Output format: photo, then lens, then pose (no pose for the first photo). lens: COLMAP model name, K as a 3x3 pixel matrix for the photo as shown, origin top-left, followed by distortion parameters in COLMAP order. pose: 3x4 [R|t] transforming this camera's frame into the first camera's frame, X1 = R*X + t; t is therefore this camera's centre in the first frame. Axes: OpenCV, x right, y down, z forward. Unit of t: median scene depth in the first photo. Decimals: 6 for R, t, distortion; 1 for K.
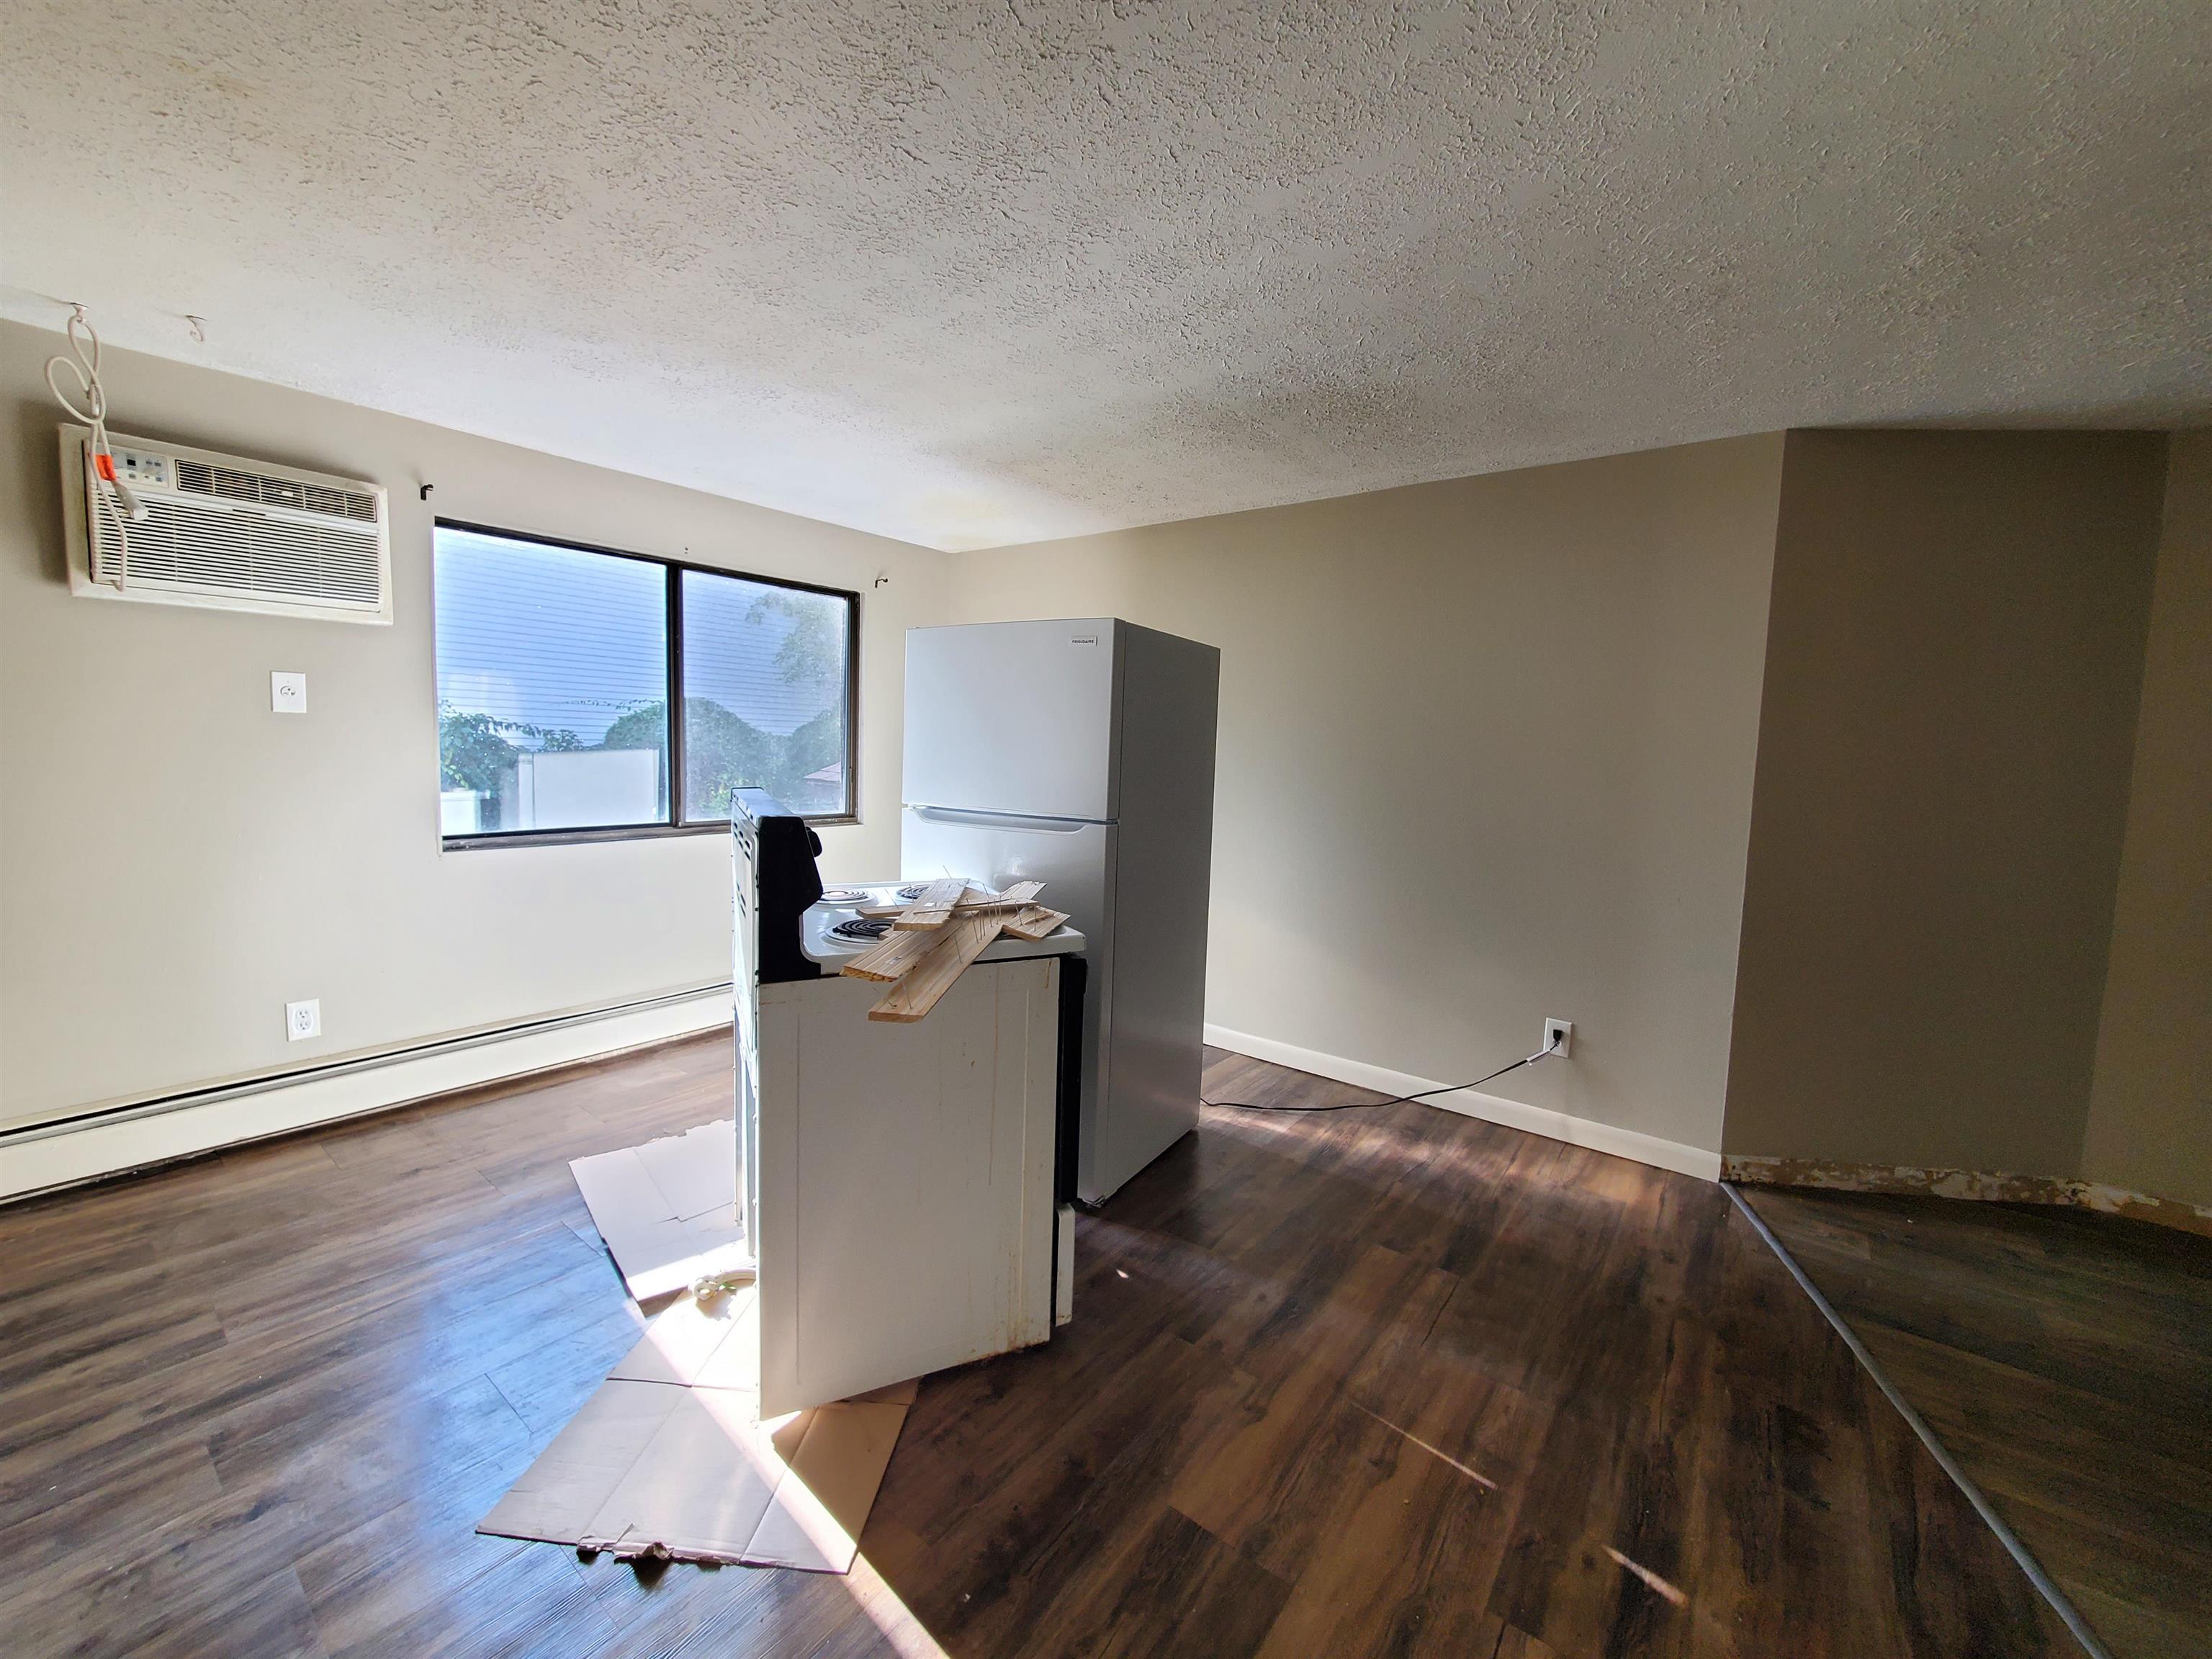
lens RADIAL K [[875.8, 0, 1092.1], [0, 875.8, 817.4], [0, 0, 1]] dist [-0.002015, -0.000811]
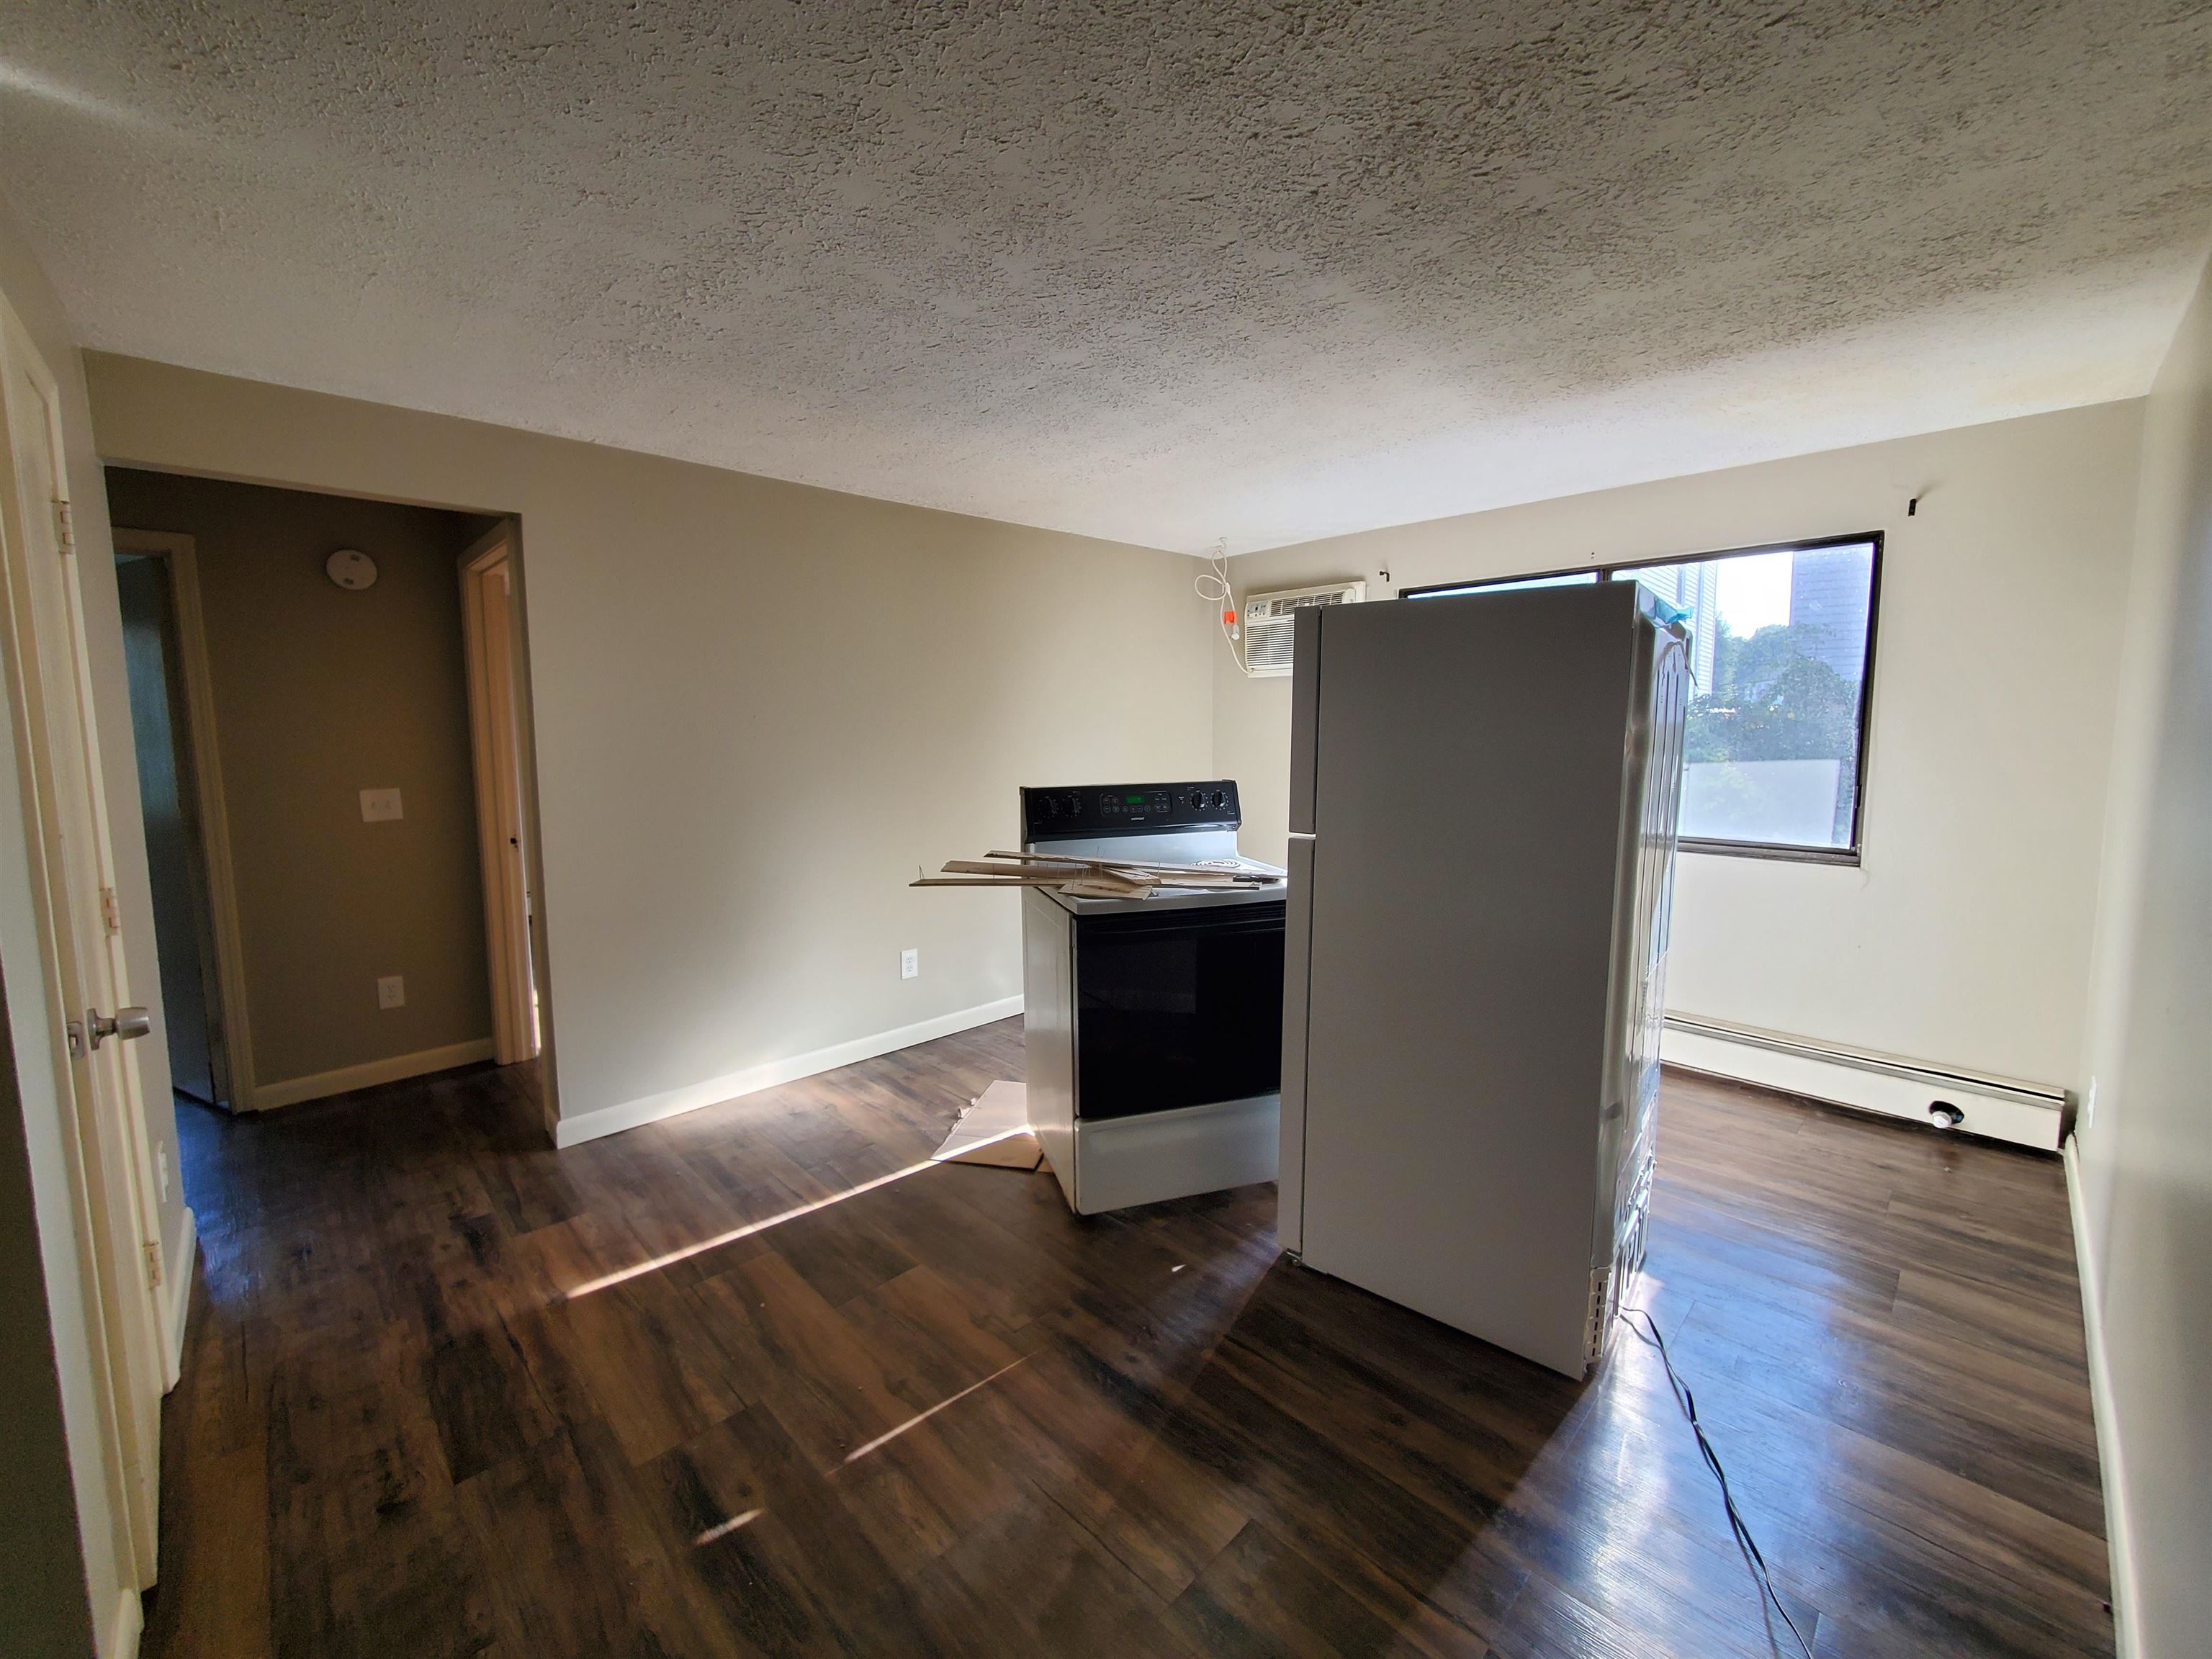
lens RADIAL K [[887.9, 0, 1106.0], [0, 887.9, 829.5], [0, 0, 1]] dist [0.001508, 0.000043]
pose [[-0.133249, 0.086584, -0.987293, 1.213221], [-0.086211, 0.991388, 0.098579, -0.095991], [0.987326, 0.098251, -0.124637, 1.185413]]
